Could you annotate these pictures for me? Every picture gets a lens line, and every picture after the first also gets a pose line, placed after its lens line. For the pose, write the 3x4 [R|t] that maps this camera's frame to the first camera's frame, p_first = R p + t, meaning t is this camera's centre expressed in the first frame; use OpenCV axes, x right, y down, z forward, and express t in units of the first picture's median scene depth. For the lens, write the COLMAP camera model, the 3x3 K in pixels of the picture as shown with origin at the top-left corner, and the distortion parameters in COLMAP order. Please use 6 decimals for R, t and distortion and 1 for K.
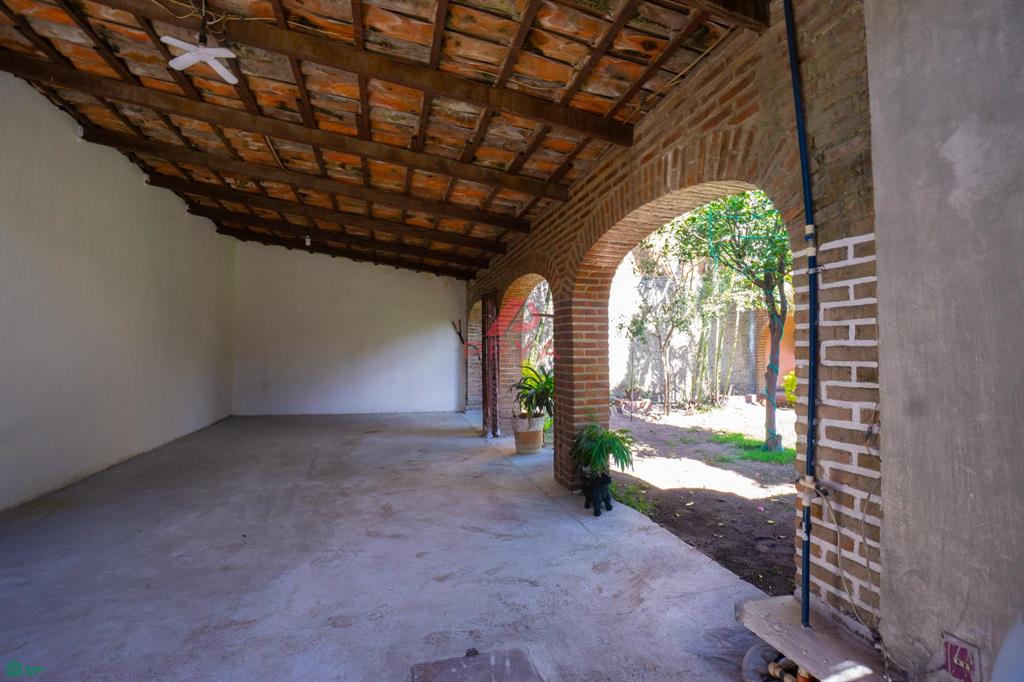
lens RADIAL K [[449.8, 0, 512.0], [0, 449.8, 341.0], [0, 0, 1]] dist [-0.057361, 0.022486]
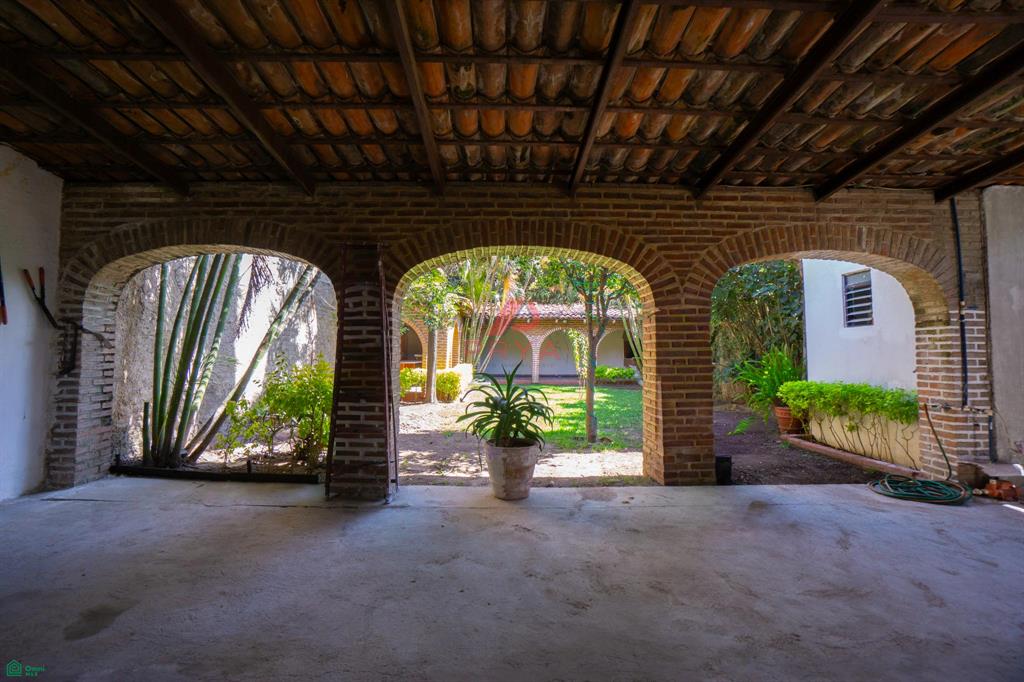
lens RADIAL K [[449.8, 0, 512.0], [0, 449.8, 341.0], [0, 0, 1]] dist [-0.057361, 0.022486]
pose [[0.234806, 0.034611, 0.971426, -1.138915], [-0.031324, 0.999116, -0.028026, 0.050062], [-0.971537, -0.023849, 0.235682, 1.466676]]
